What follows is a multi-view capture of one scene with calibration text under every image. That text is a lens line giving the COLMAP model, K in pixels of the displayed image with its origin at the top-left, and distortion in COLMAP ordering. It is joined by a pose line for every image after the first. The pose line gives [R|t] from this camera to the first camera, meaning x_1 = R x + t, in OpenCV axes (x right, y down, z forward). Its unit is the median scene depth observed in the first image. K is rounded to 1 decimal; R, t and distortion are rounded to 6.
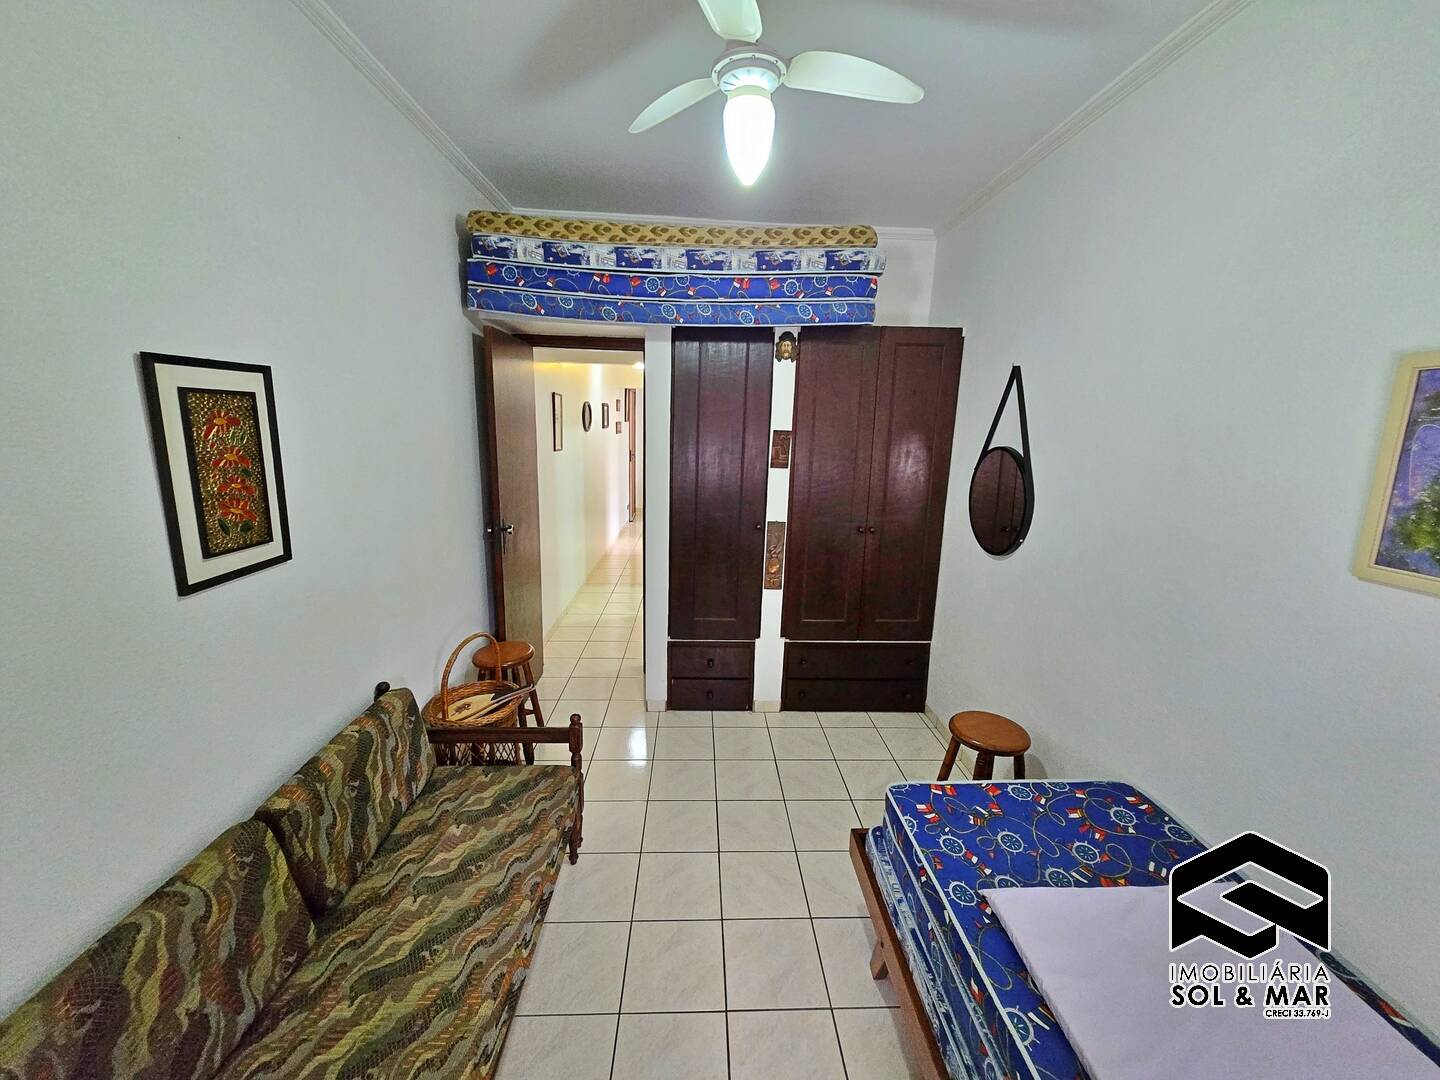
lens RADIAL K [[575.9, 0, 714.6], [0, 575.9, 541.2], [0, 0, 1]] dist [-0.009143, 0.000029]
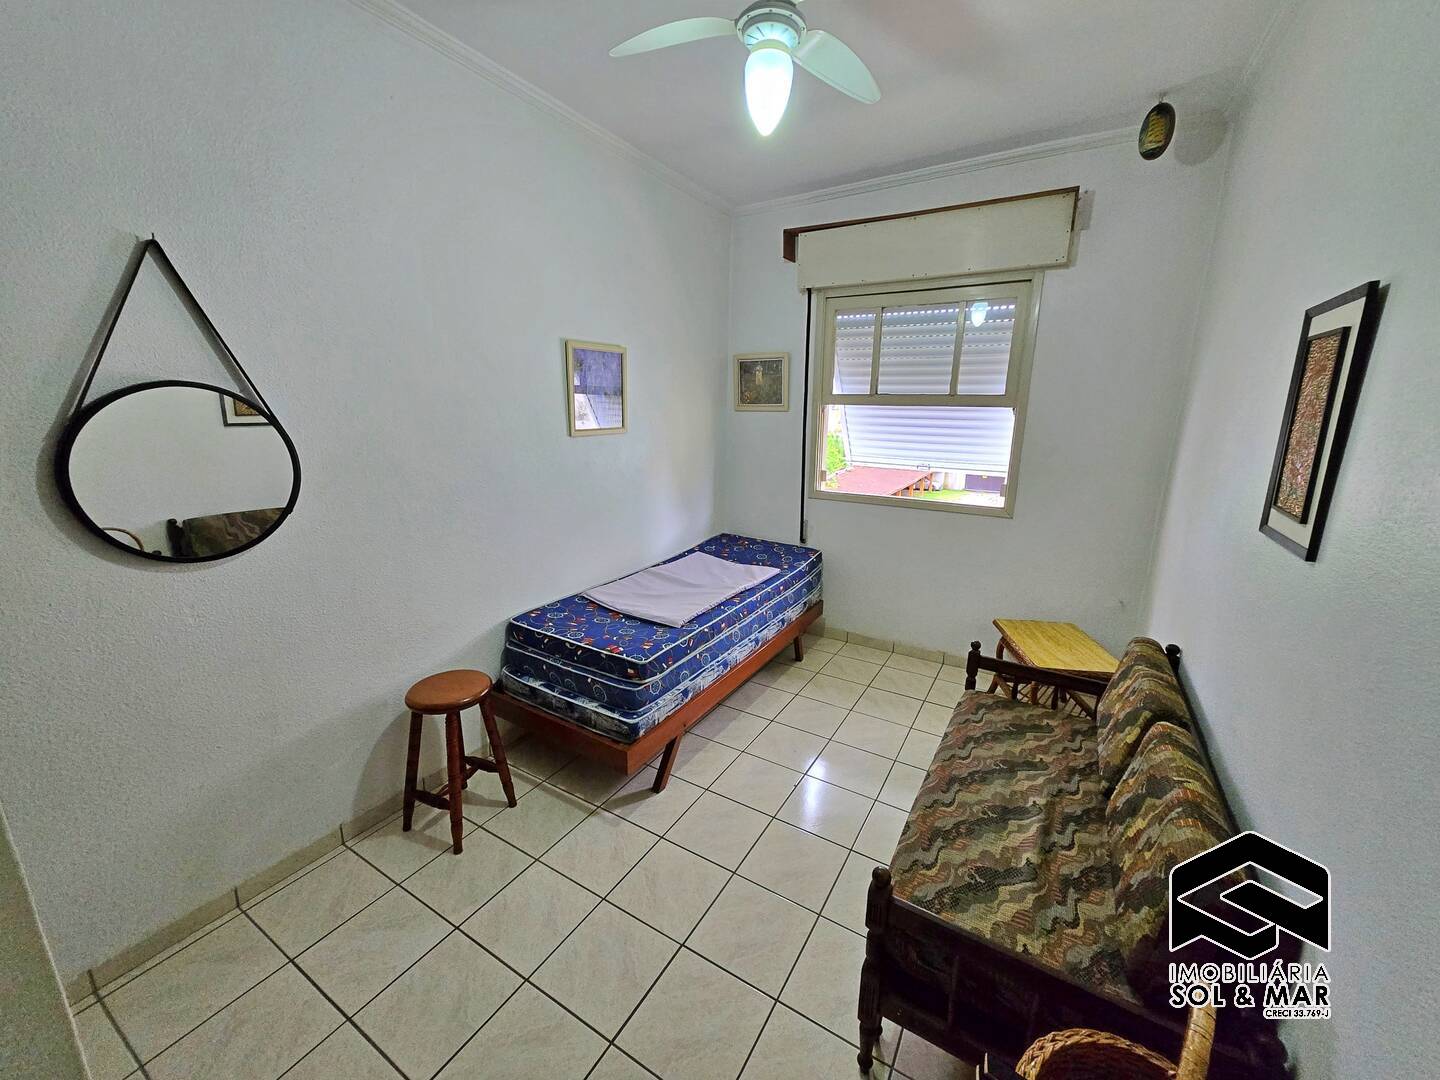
lens RADIAL K [[575.9, 0, 712.4], [0, 575.9, 528.5], [0, 0, 1]] dist [-0.009143, 0.000029]
pose [[-0.841772, -0.152382, 0.517880, -0.417260], [0.084861, 0.910054, 0.405711, -0.328591], [-0.533121, 0.385464, -0.753126, 1.690359]]
